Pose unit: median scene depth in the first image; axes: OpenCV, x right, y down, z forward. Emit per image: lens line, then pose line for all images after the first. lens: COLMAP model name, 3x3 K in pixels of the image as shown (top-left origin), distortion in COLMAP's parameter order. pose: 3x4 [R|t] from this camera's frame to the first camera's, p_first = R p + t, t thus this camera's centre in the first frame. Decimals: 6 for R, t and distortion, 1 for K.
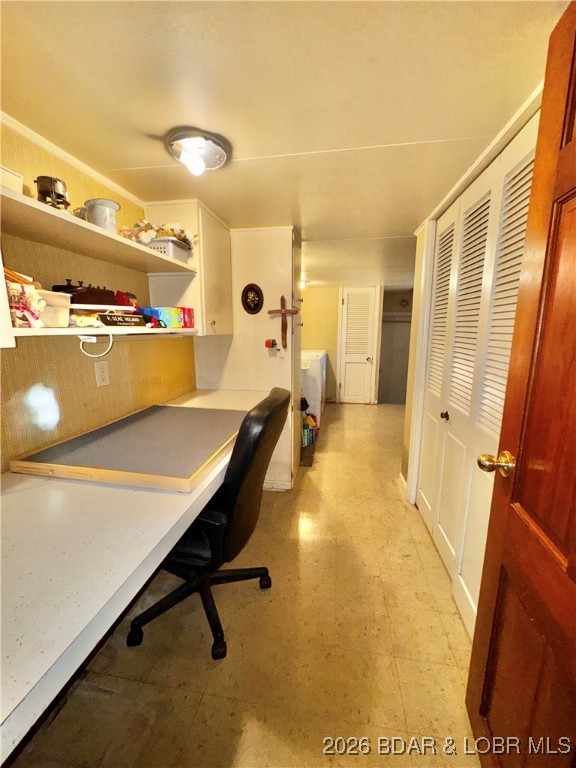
lens RADIAL K [[303.6, 0, 288.3], [0, 303.6, 385.7], [0, 0, 1]] dist [-0.004901, 0.000726]
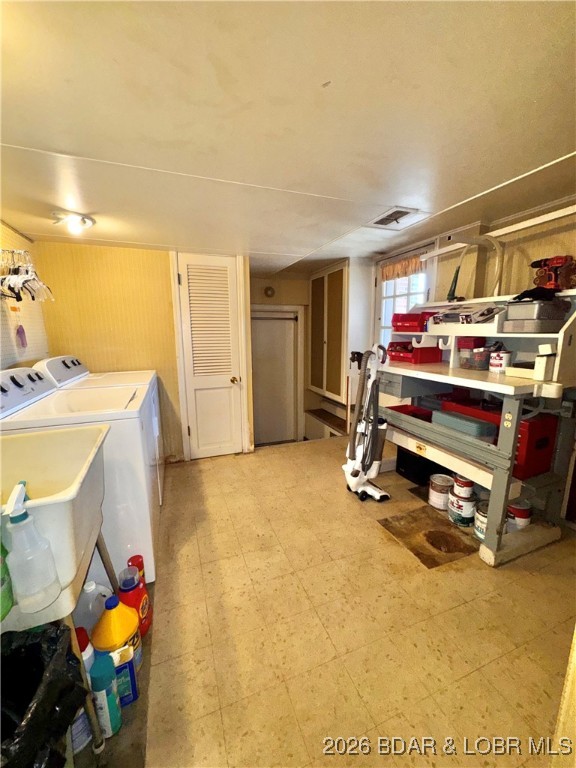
lens RADIAL K [[303.6, 0, 294.7], [0, 303.6, 382.6], [0, 0, 1]] dist [-0.004901, 0.000726]
pose [[0.856565, -0.095471, 0.507131, 0.063979], [0.097941, 0.994952, 0.021880, -0.085229], [-0.506660, 0.030927, 0.861591, 0.428301]]
